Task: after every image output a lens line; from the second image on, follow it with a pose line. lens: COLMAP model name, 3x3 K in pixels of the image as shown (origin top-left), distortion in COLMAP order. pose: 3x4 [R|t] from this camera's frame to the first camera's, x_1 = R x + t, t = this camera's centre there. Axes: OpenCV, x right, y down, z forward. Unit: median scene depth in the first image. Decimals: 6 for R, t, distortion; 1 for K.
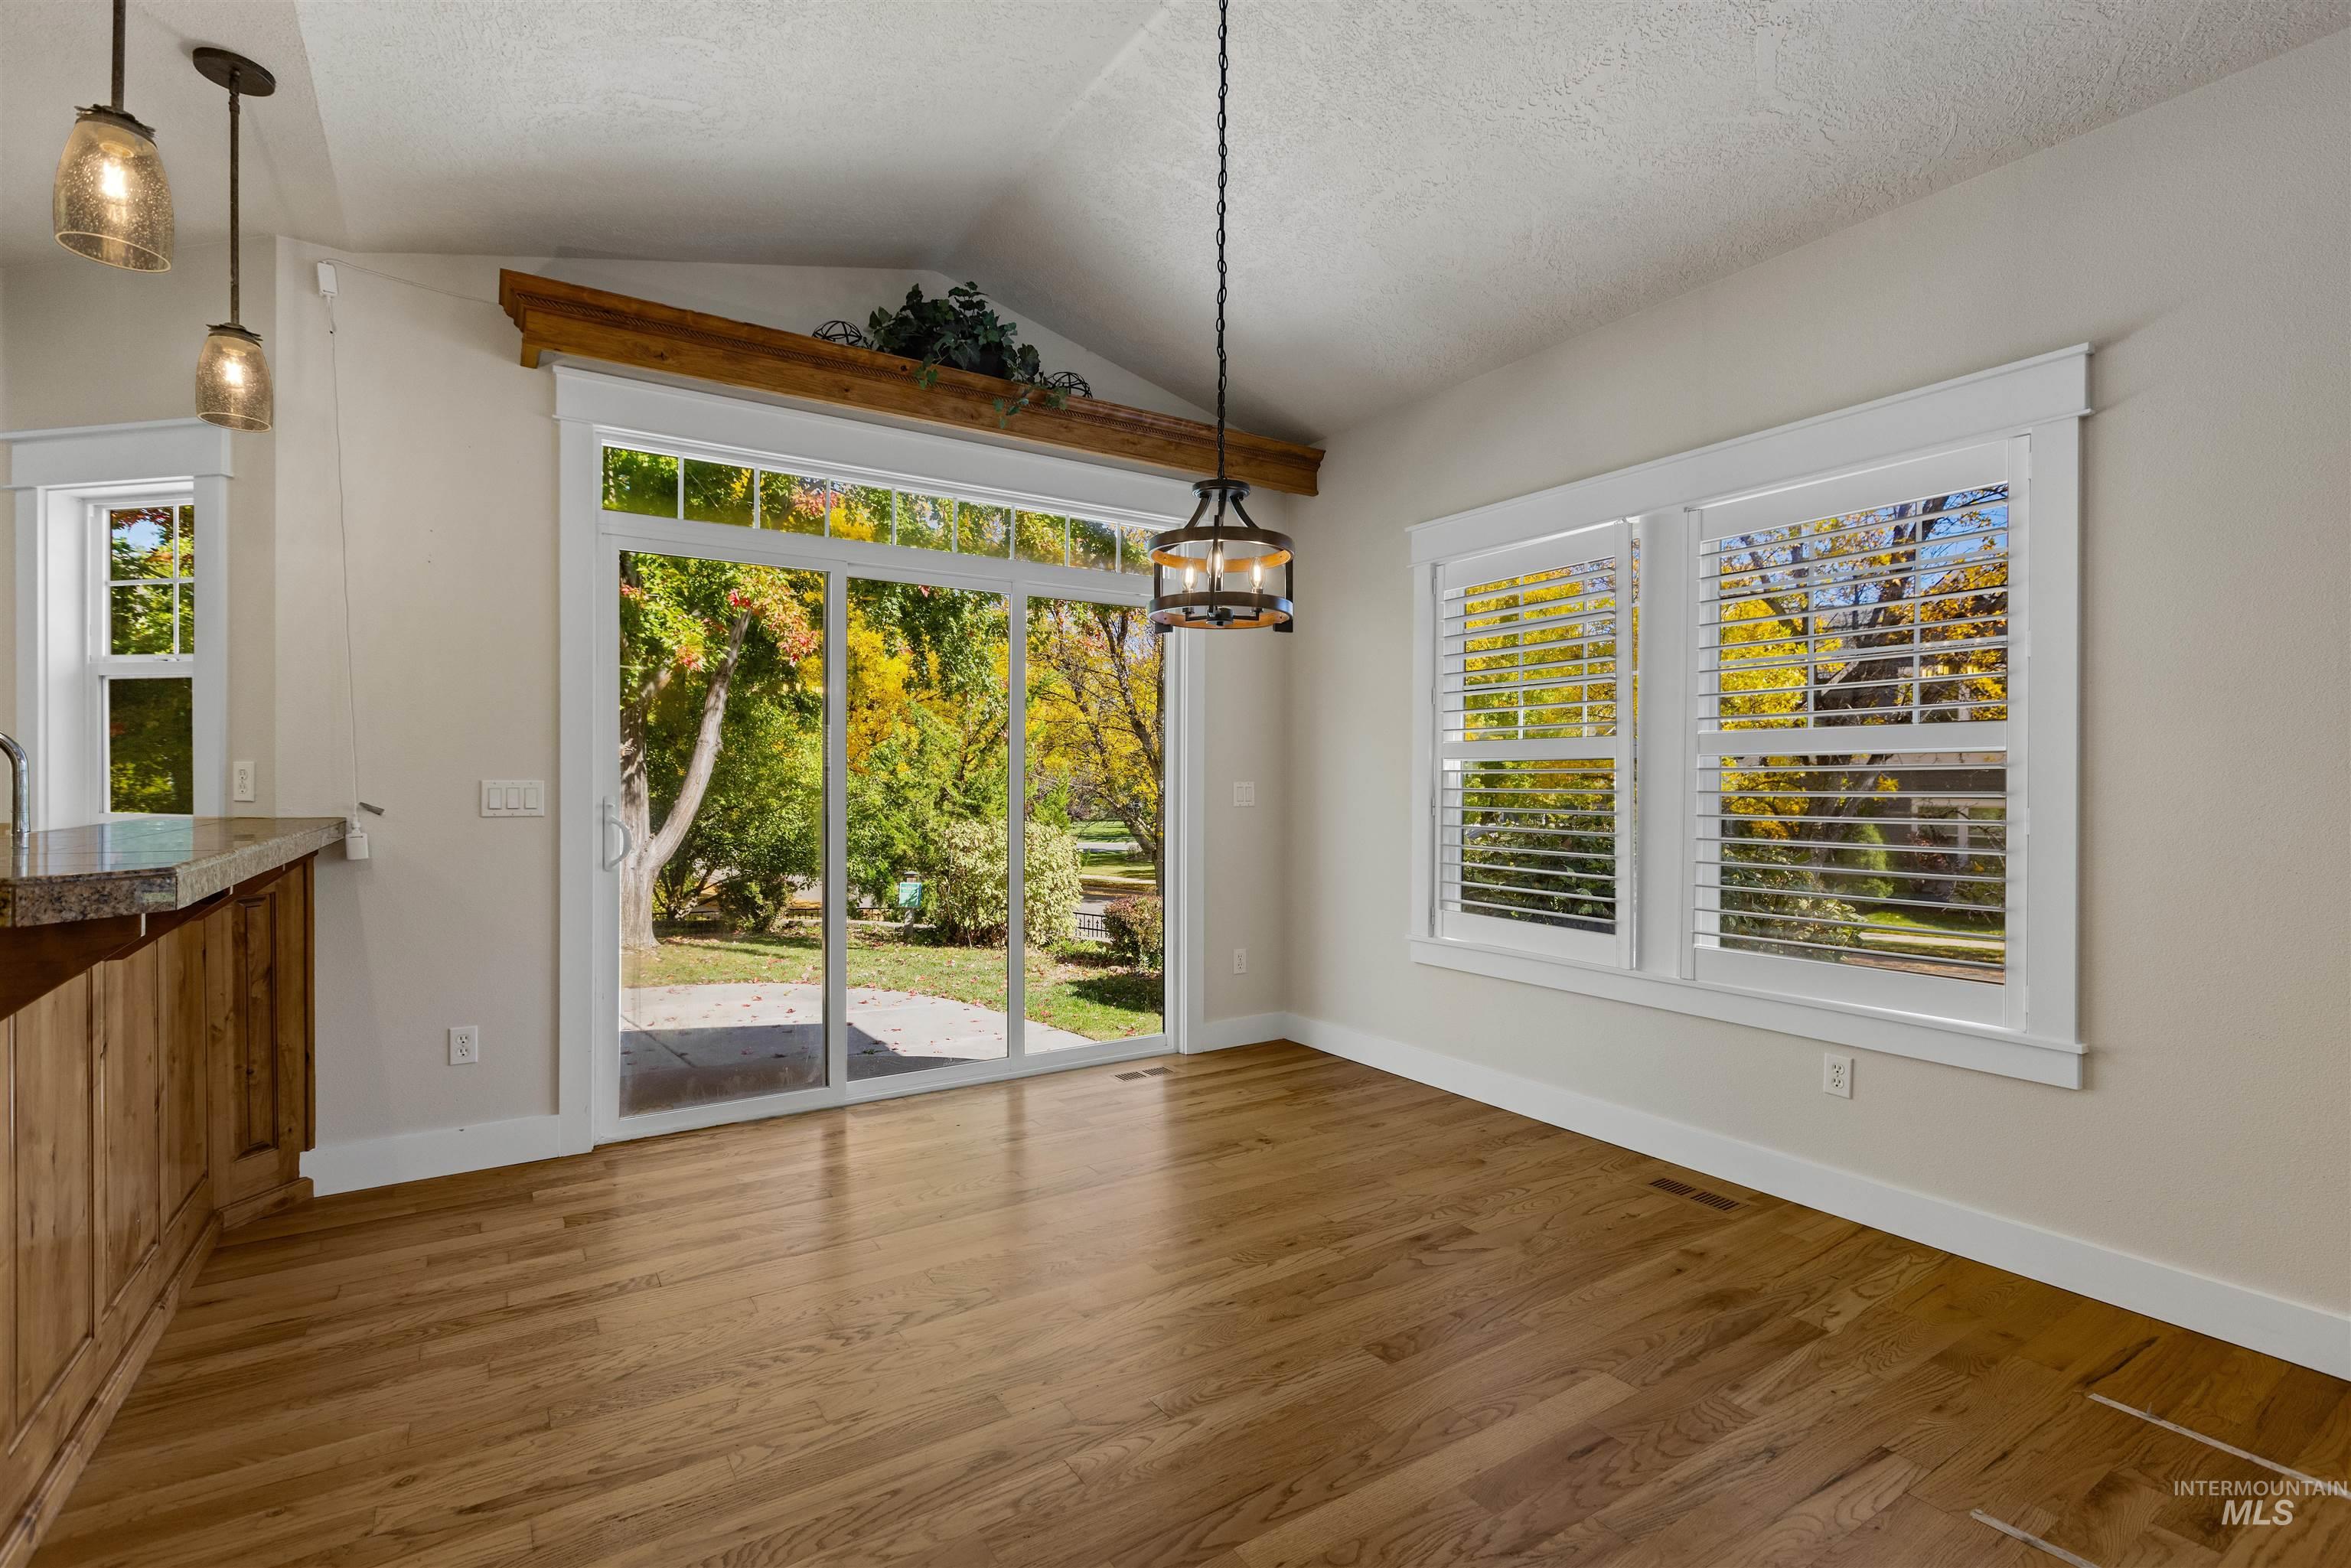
lens RADIAL K [[1049.5, 0, 1200.2], [0, 1049.5, 783.9], [0, 0, 1]] dist [0.001275, 0.000482]
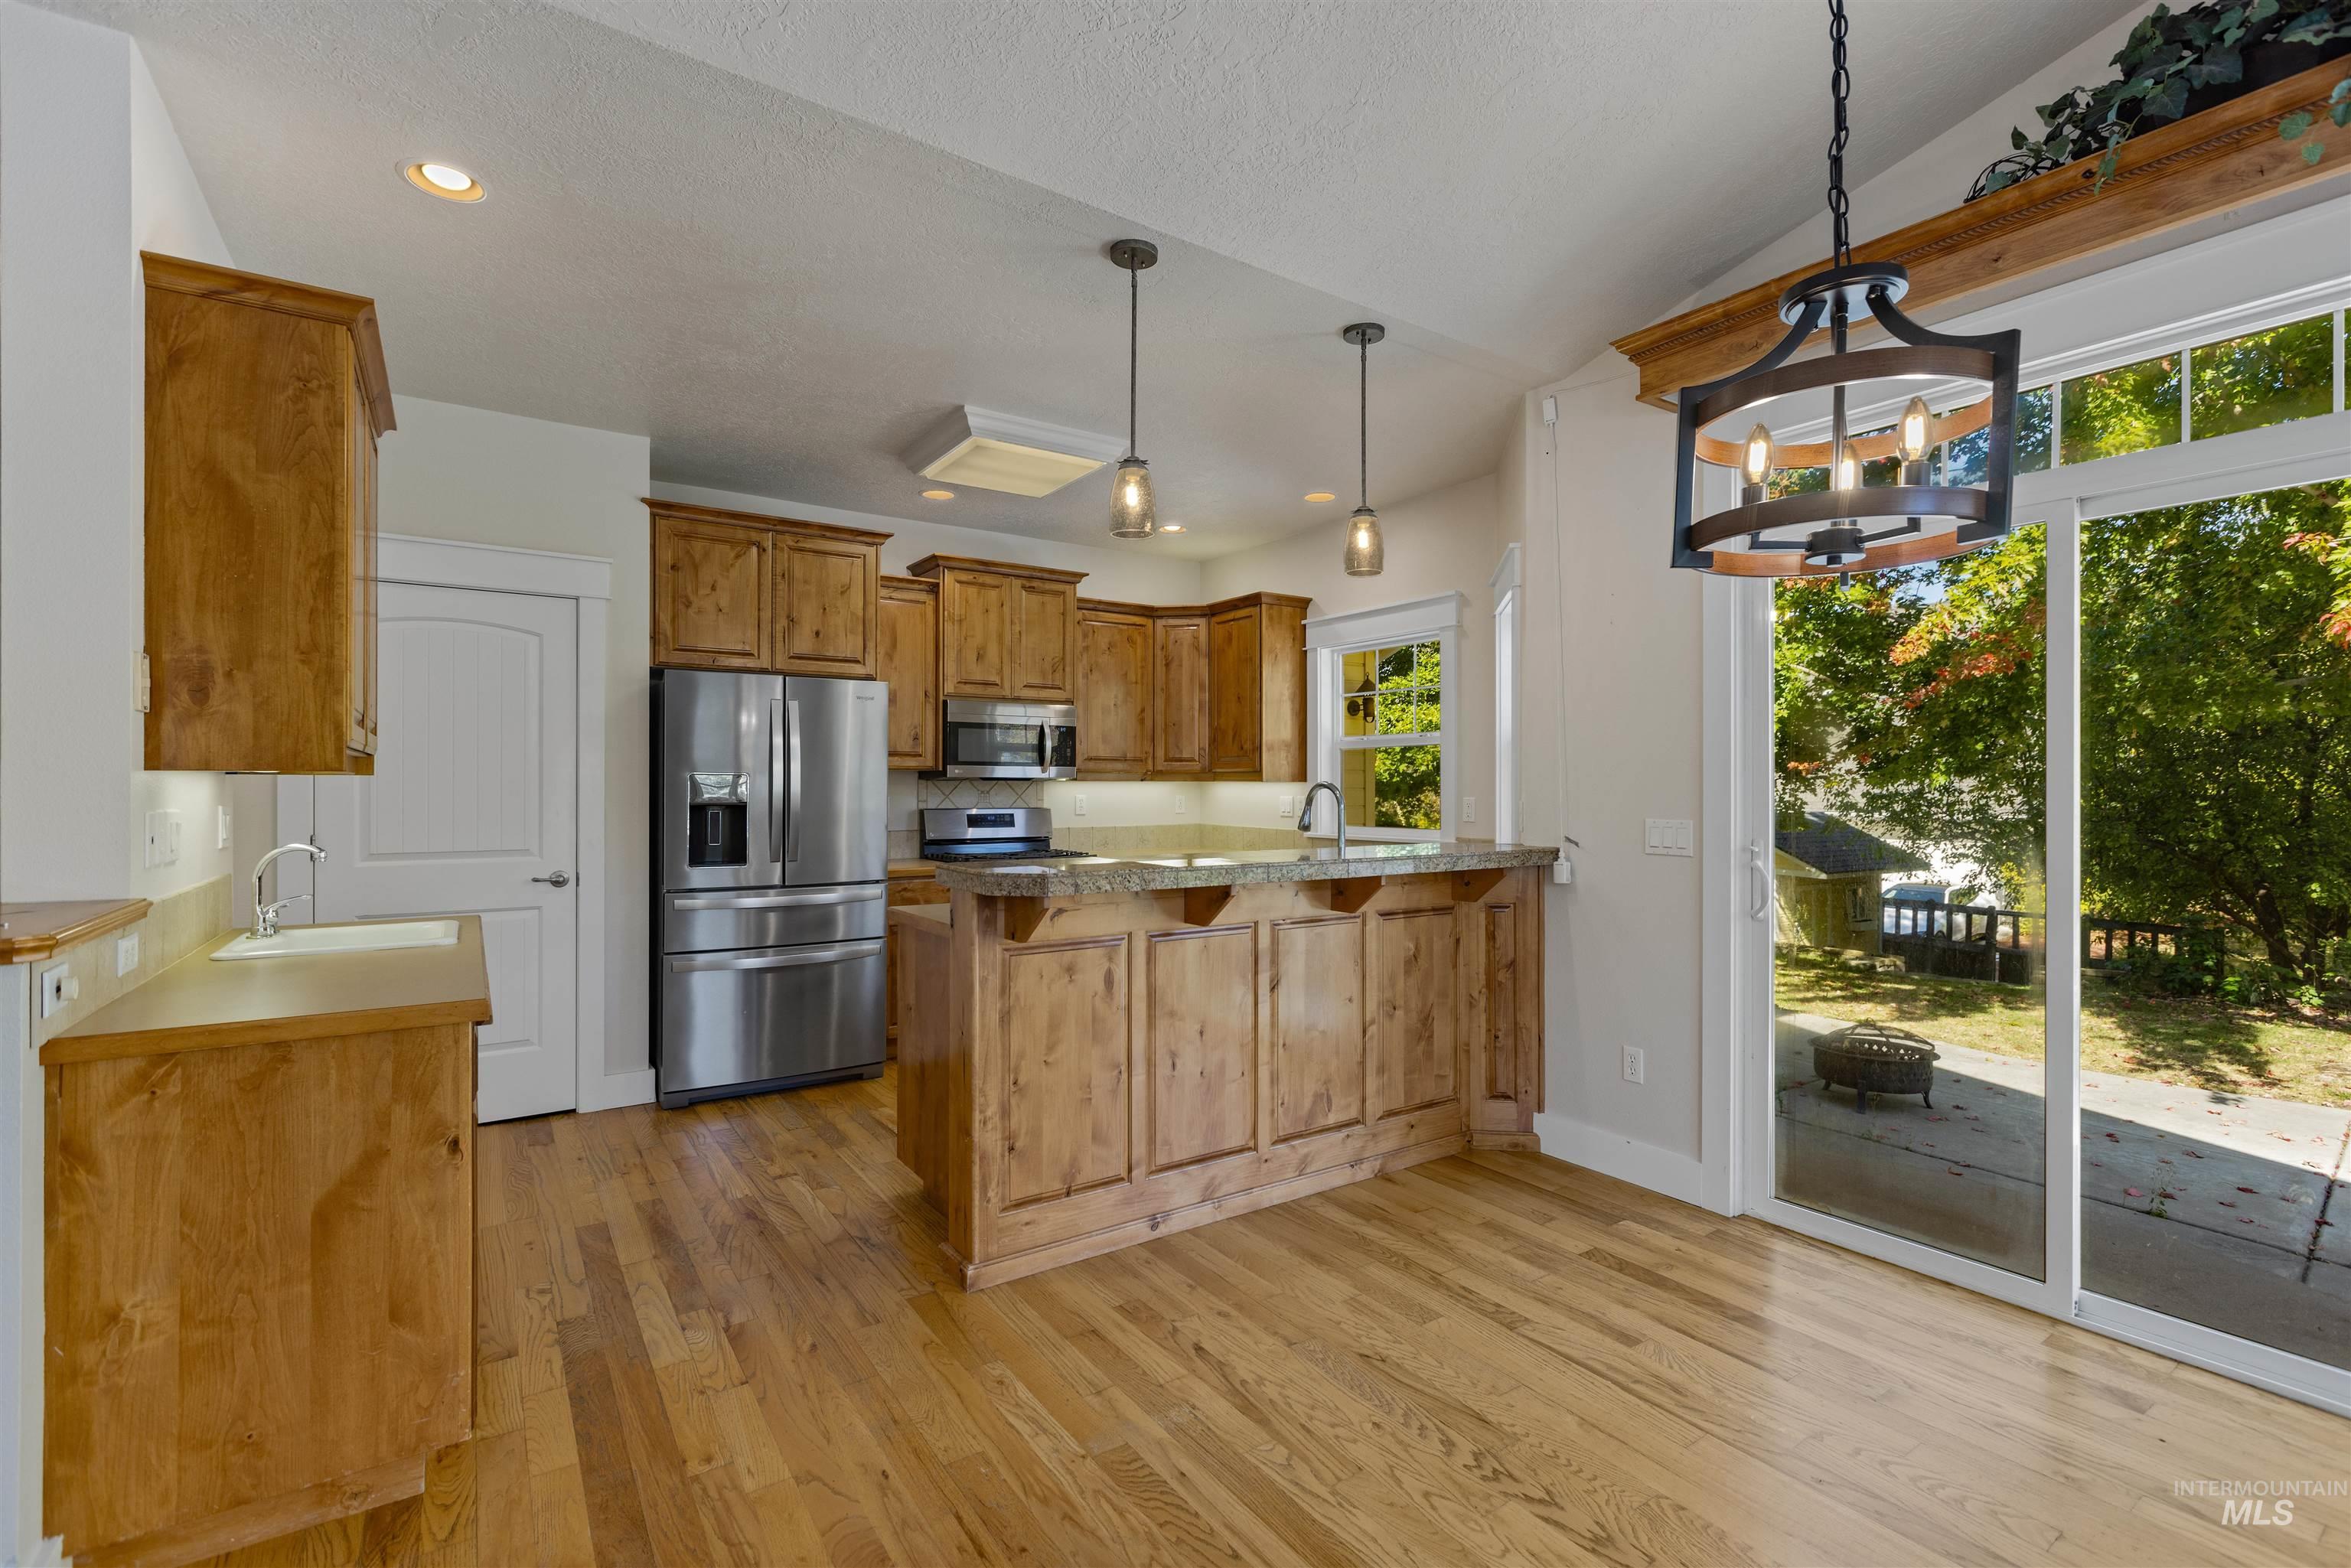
lens RADIAL K [[1065.2, 0, 1164.4], [0, 1065.2, 786.5], [0, 0, 1]] dist [0.003219, -0.000198]
pose [[-0.002543, -0.002114, -0.999995, 0.427939], [-0.006237, 0.999978, -0.002099, -0.034542], [0.999977, 0.006231, -0.002556, 0.560537]]
